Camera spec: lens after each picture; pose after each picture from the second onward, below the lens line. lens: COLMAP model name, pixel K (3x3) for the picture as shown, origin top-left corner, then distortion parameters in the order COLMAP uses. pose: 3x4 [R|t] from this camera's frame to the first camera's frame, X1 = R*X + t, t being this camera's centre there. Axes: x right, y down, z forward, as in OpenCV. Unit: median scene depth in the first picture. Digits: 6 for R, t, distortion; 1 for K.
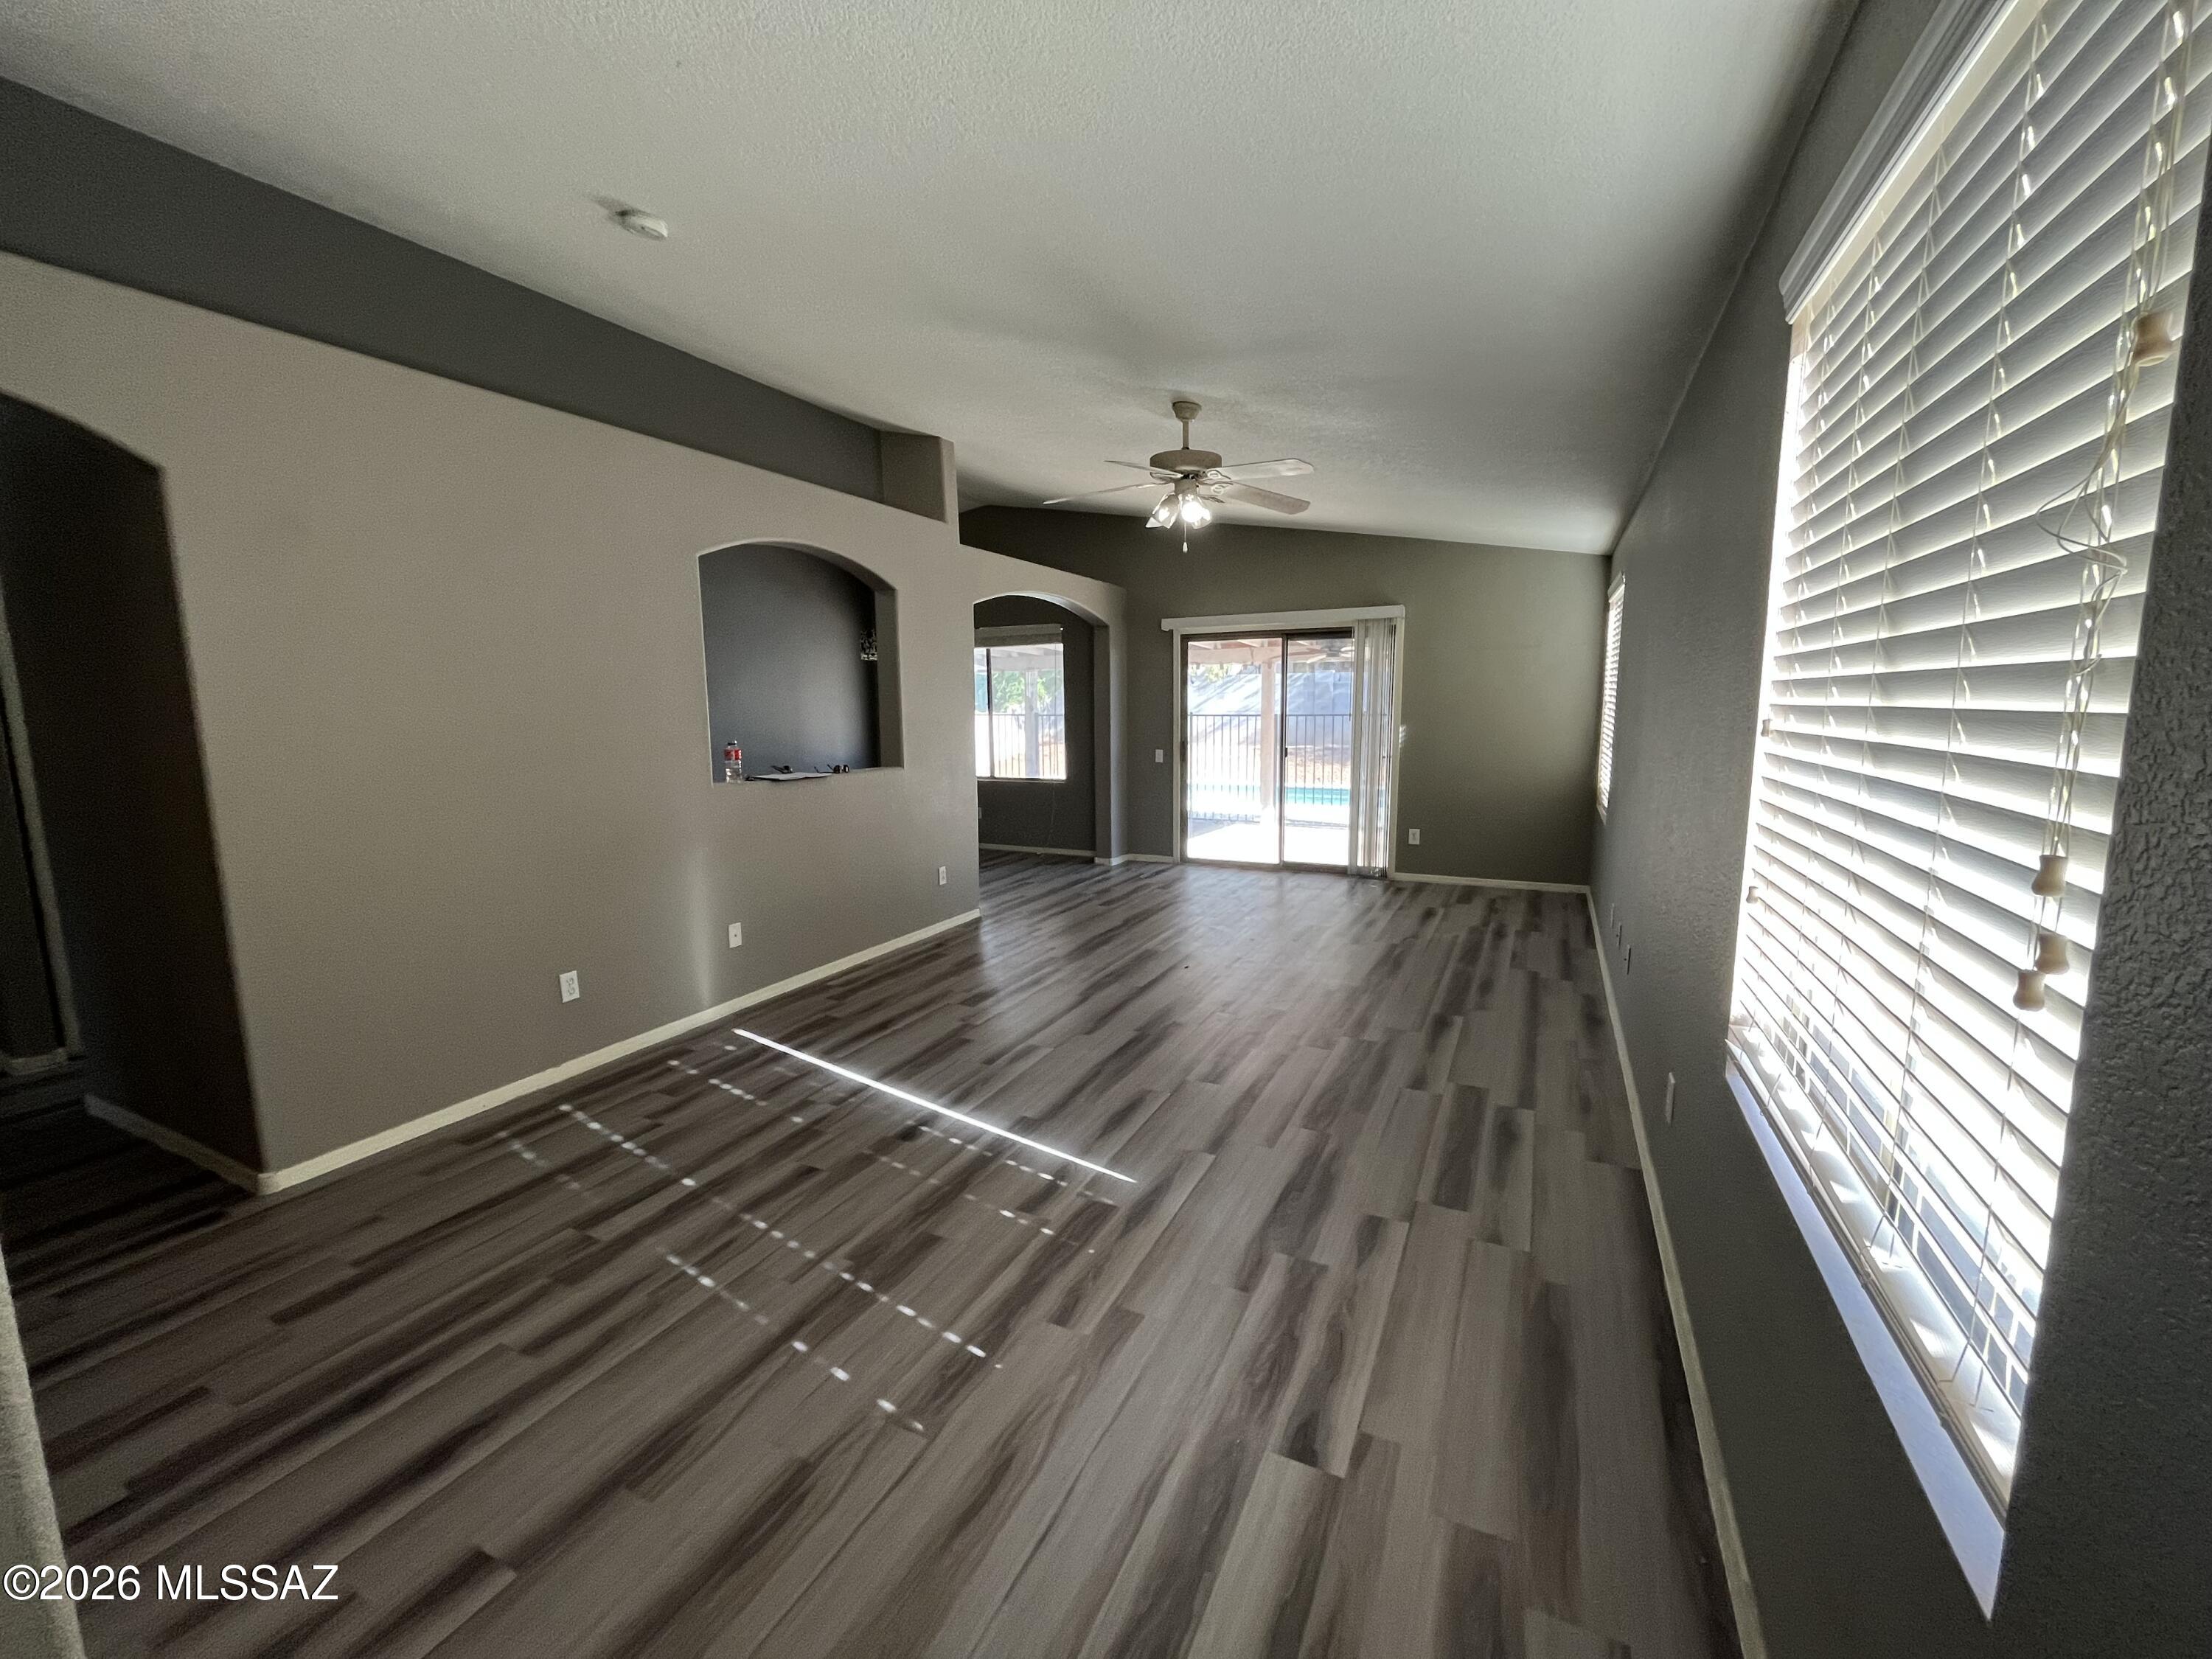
lens RADIAL K [[893.7, 0, 1101.3], [0, 893.7, 828.9], [0, 0, 1]] dist [-0.001026, -0.000169]
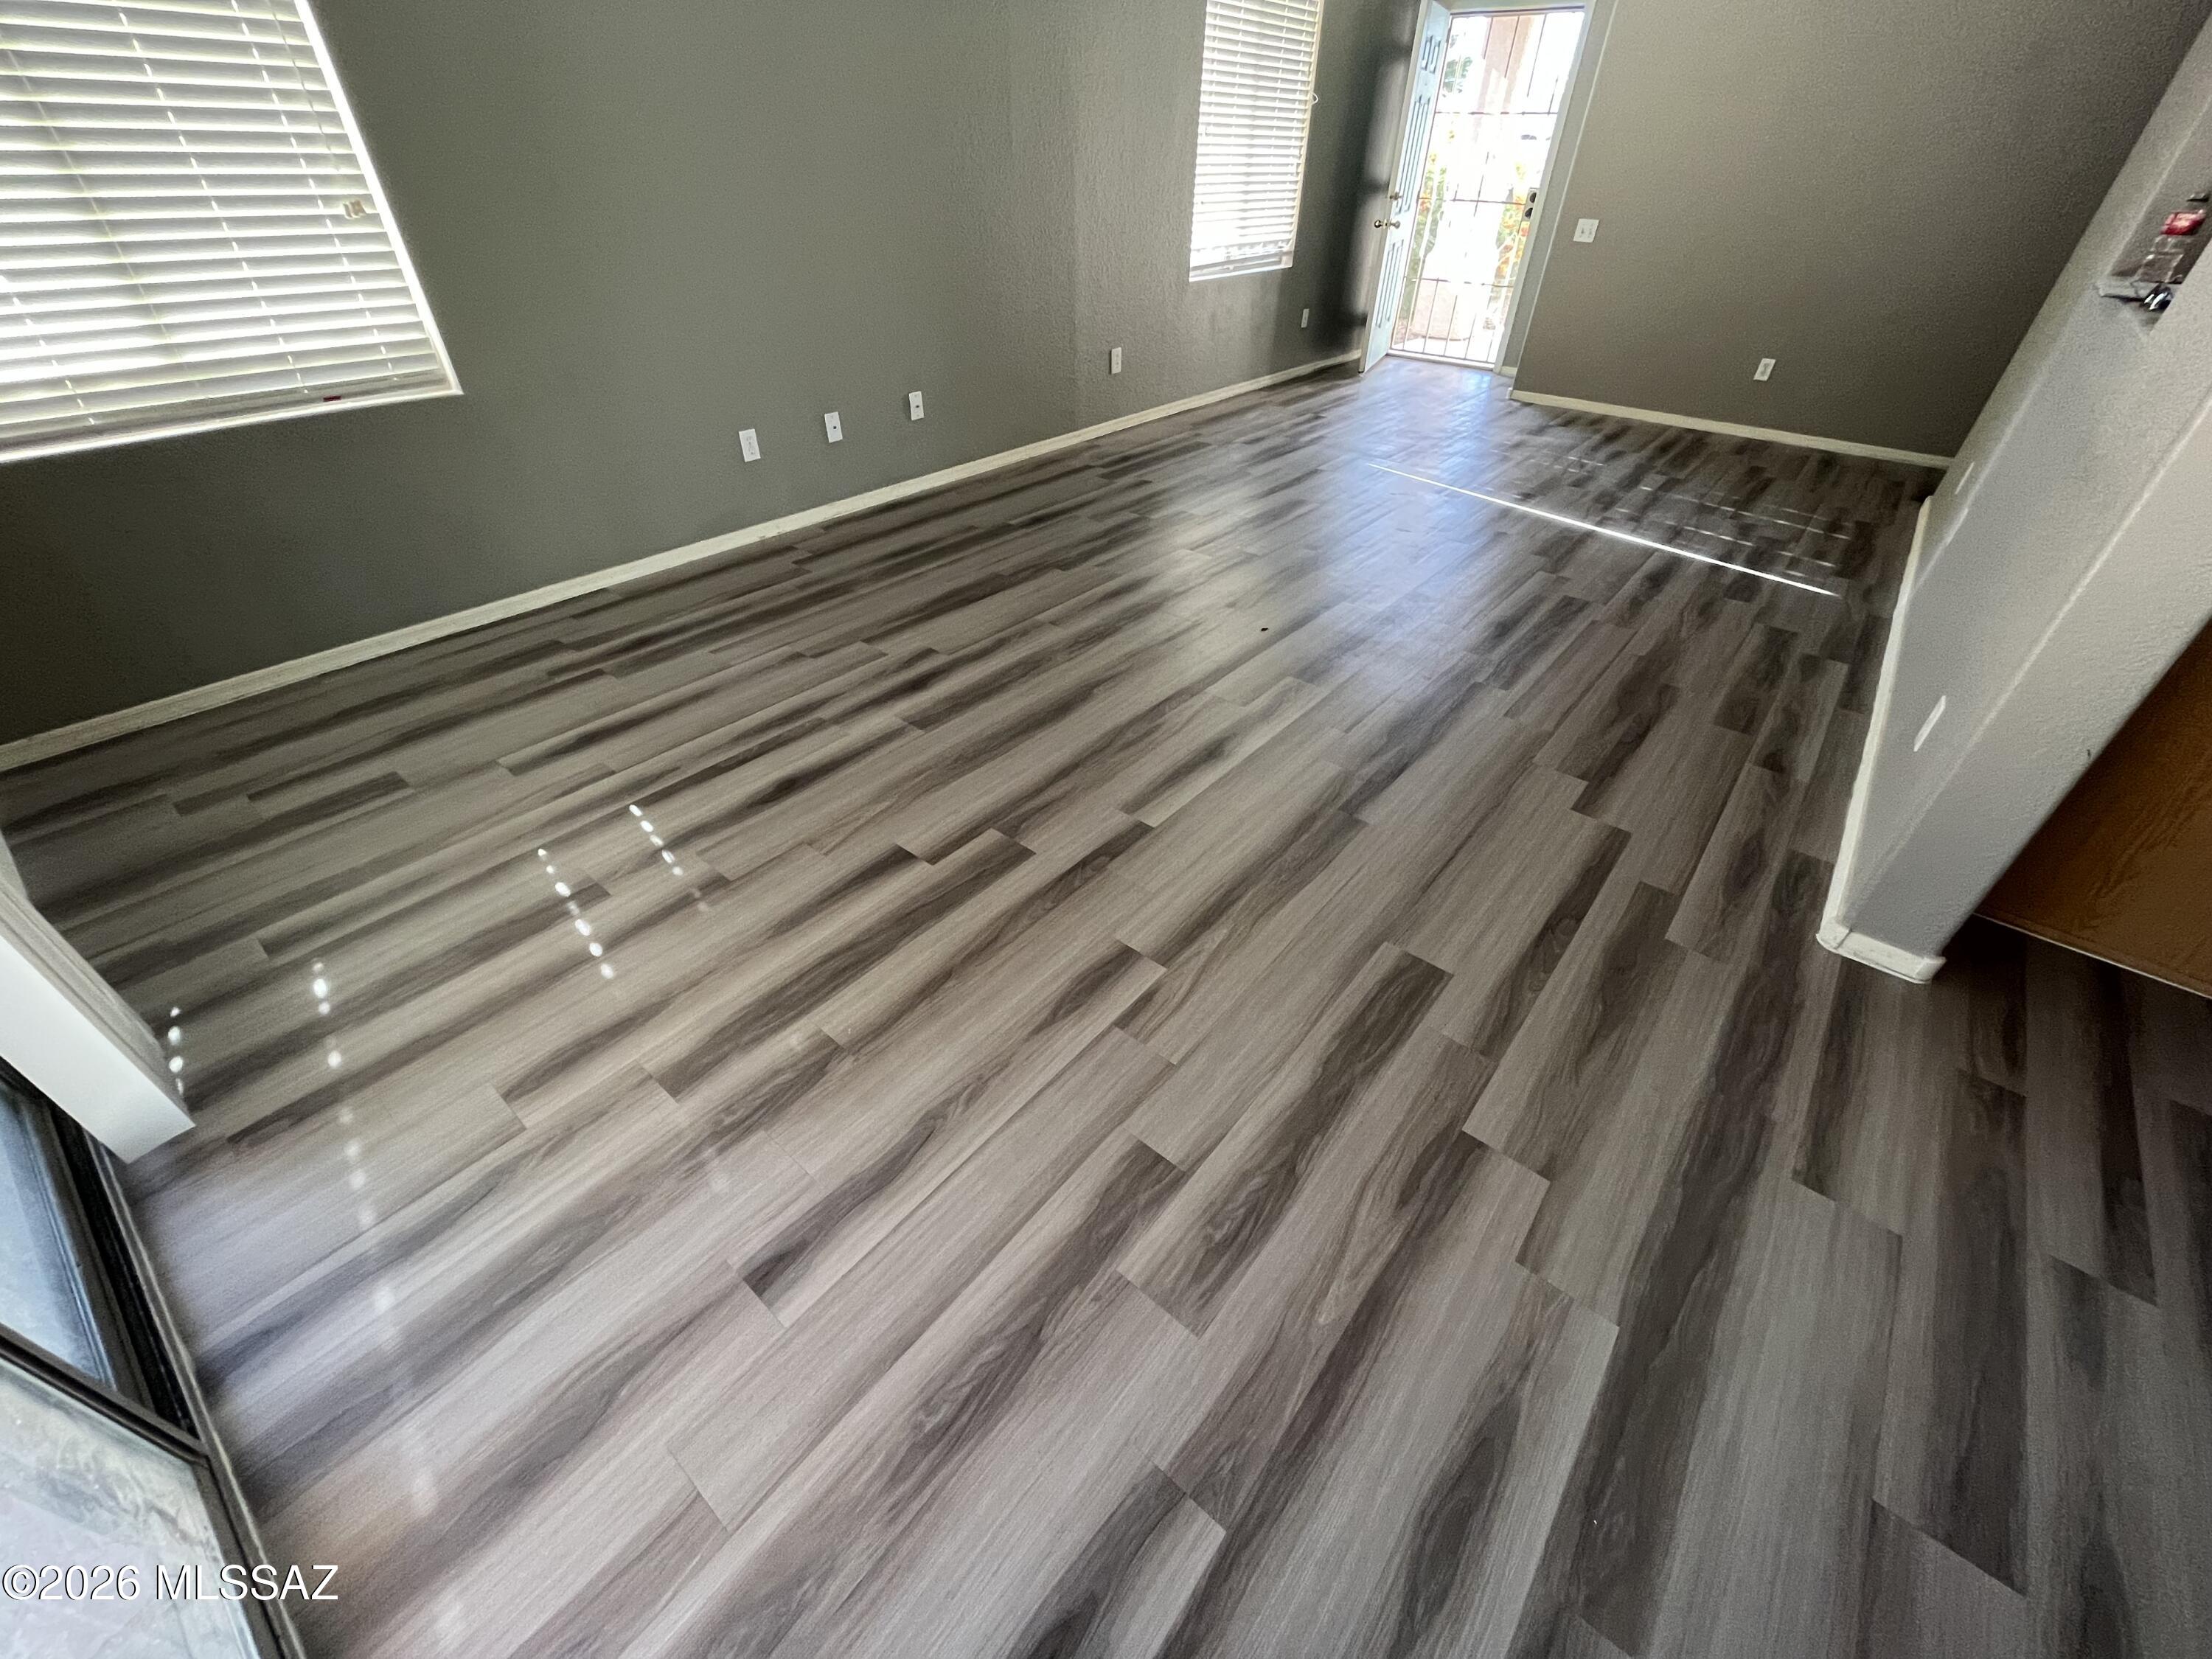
lens RADIAL K [[893.7, 0, 1101.3], [0, 893.7, 828.9], [0, 0, 1]] dist [-0.001026, -0.000169]
pose [[-0.974499, -0.142331, 0.173477, 0.105225], [0.023950, 0.702704, 0.711079, -0.266198], [-0.223112, 0.697100, -0.681376, 2.082740]]
